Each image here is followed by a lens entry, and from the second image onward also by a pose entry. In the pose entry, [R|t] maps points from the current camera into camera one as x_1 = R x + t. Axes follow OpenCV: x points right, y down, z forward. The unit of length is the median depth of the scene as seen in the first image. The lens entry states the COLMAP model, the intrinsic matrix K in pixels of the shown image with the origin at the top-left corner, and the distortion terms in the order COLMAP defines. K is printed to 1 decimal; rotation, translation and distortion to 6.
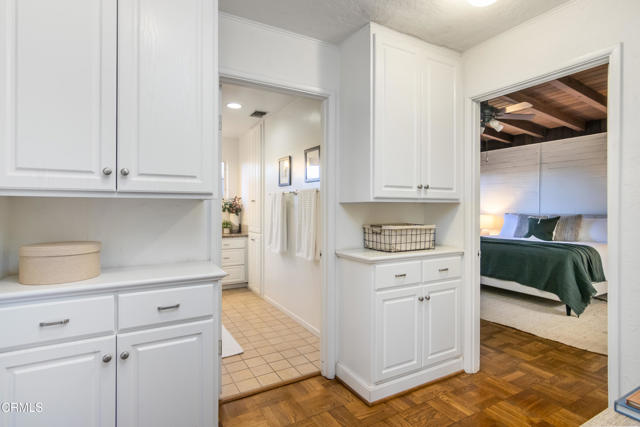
lens RADIAL K [[335.6, 0, 318.4], [0, 335.6, 208.4], [0, 0, 1]] dist [0.002690, -0.000303]
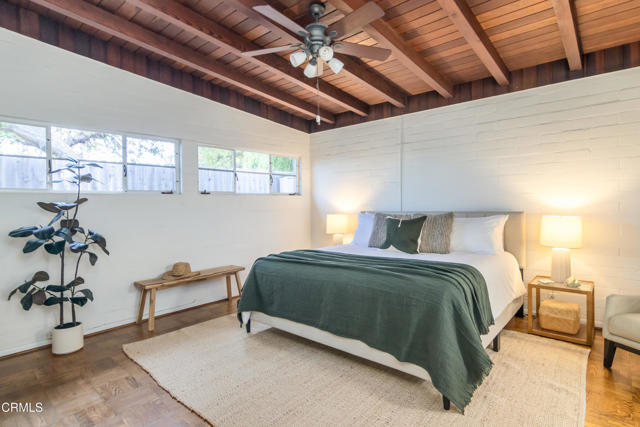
lens RADIAL K [[335.6, 0, 319.9], [0, 335.6, 215.3], [0, 0, 1]] dist [0.002690, -0.000303]
pose [[0.944787, -0.028718, 0.326423, 0.323467], [0.019966, 0.999346, 0.030133, -0.001297], [-0.327075, -0.021952, 0.944743, 0.471690]]
